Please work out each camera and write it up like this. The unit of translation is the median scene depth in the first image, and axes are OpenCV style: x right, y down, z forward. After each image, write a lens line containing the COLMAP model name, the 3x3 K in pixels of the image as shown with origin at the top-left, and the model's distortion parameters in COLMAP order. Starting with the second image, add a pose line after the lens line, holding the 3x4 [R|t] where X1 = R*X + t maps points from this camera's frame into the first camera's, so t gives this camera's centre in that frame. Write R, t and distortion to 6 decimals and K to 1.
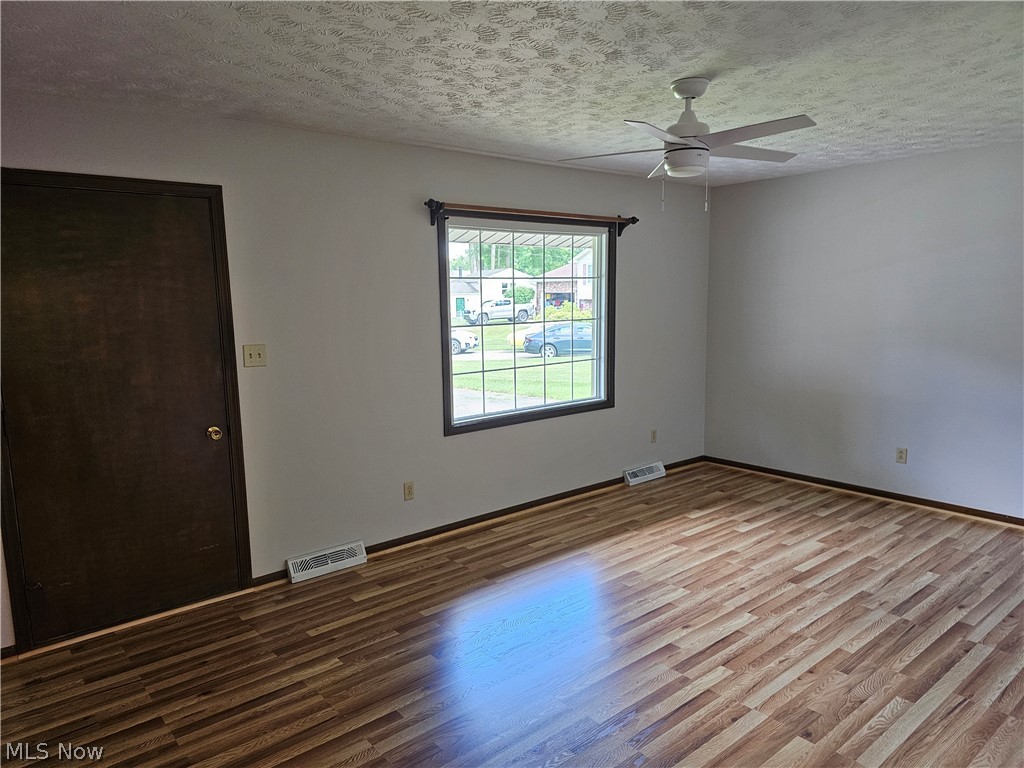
lens RADIAL K [[690.6, 0, 511.4], [0, 690.6, 385.2], [0, 0, 1]] dist [0.047076, -0.024441]
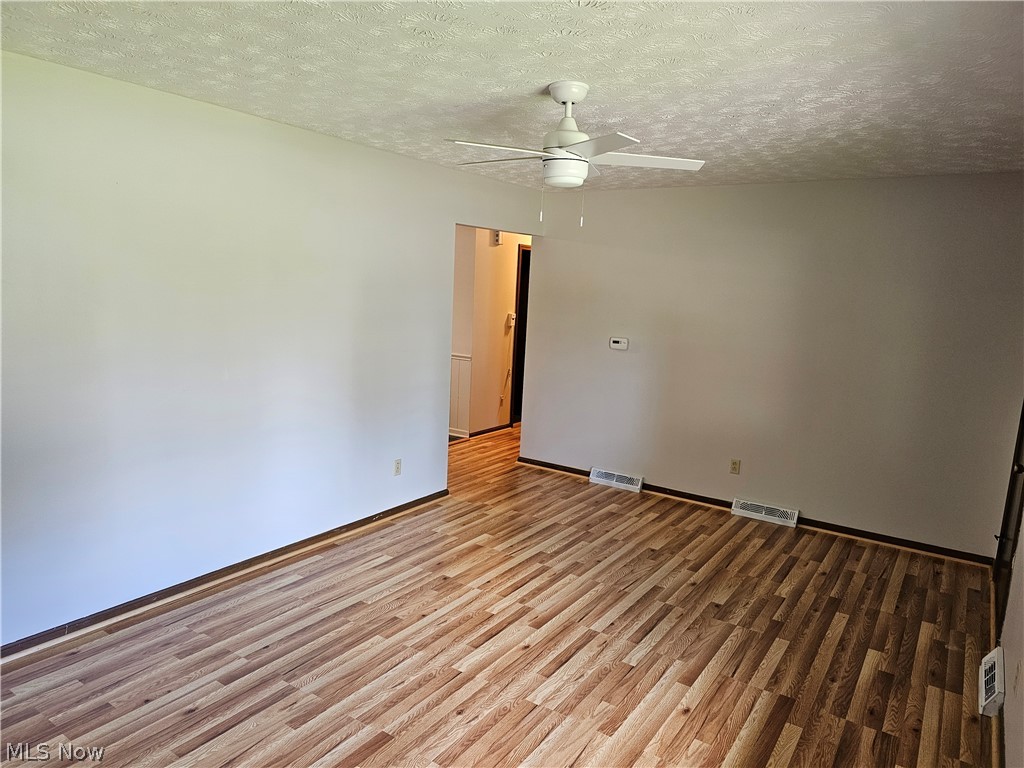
lens RADIAL K [[690.6, 0, 512.5], [0, 690.6, 385.8], [0, 0, 1]] dist [0.047076, -0.024441]
pose [[-0.959242, 0.014098, -0.282235, 0.554120], [-0.067783, 0.958119, 0.278234, -0.285091], [0.274337, 0.286024, -0.918112, 1.832777]]
